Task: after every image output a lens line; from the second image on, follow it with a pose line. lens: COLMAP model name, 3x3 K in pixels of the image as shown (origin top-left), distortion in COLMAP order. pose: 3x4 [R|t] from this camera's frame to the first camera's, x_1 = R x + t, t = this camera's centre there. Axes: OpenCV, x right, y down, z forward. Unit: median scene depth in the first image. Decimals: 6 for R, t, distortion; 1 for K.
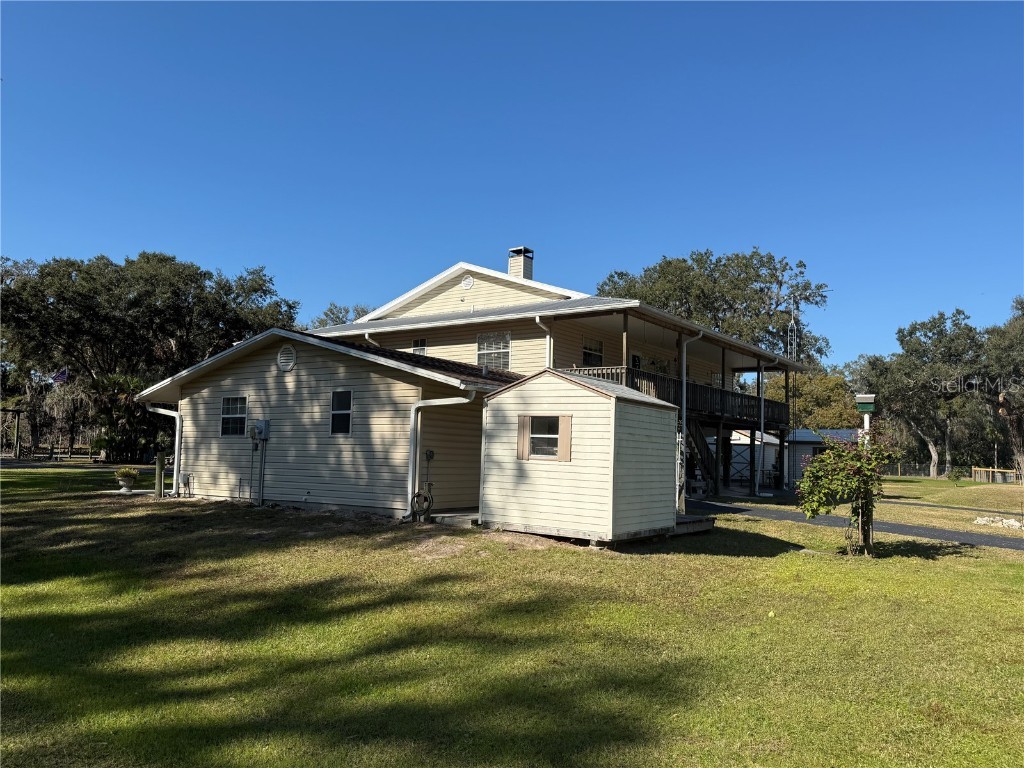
lens RADIAL K [[765.0, 0, 512.0], [0, 765.0, 384.0], [0, 0, 1]] dist [0.155666, -0.286155]
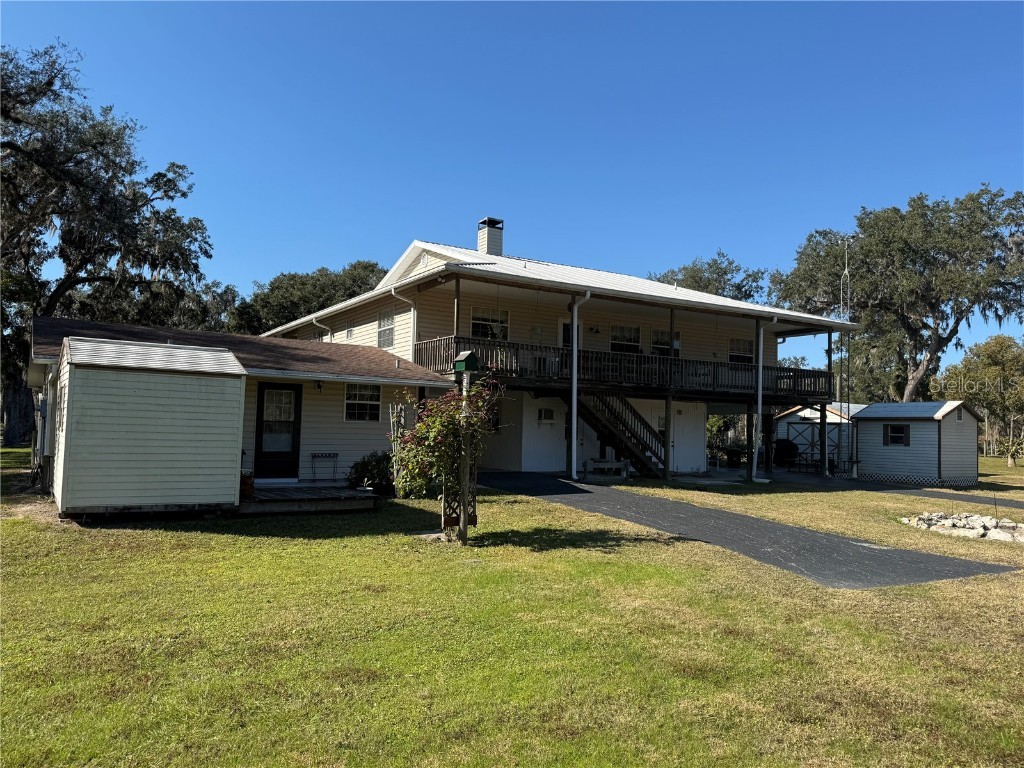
lens RADIAL K [[765.0, 0, 512.0], [0, 765.0, 384.0], [0, 0, 1]] dist [0.155666, -0.286155]
pose [[0.916219, -0.030587, -0.399510, 0.490318], [0.036207, 0.999323, 0.006527, 0.026553], [0.399039, -0.020445, 0.916706, 0.154190]]
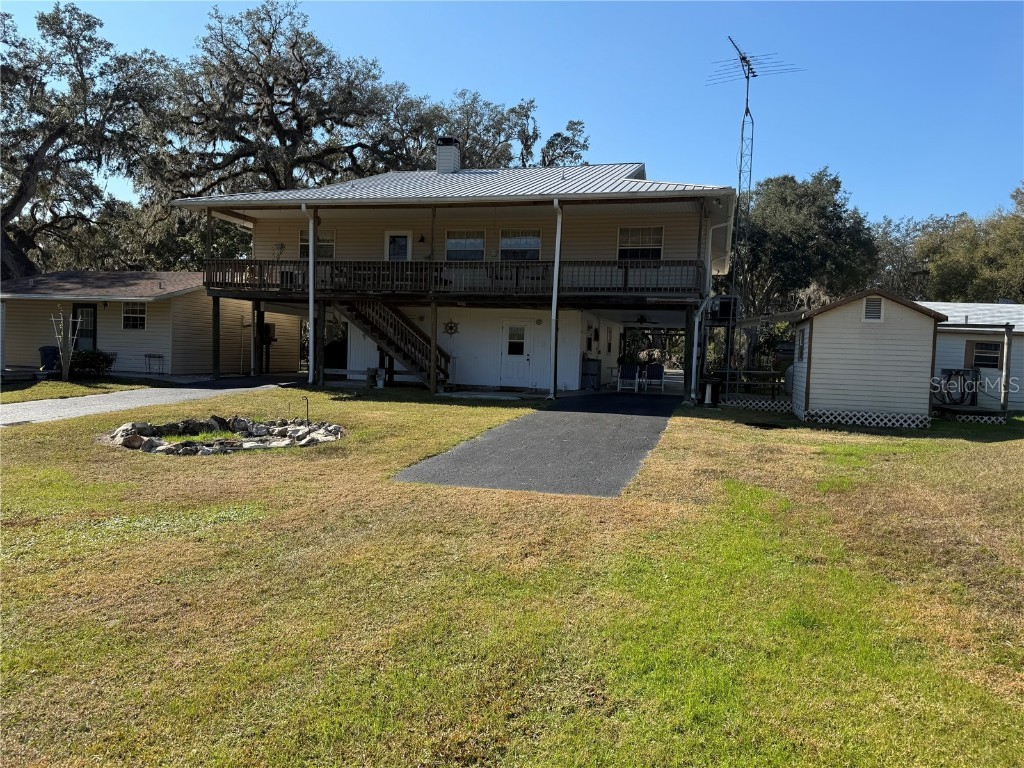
lens RADIAL K [[765.0, 0, 512.0], [0, 765.0, 384.0], [0, 0, 1]] dist [0.155666, -0.286155]
pose [[0.313078, 0.022184, -0.949468, 1.244334], [0.057765, 0.997431, 0.042352, 0.126421], [0.947969, -0.068106, 0.310993, 0.989245]]
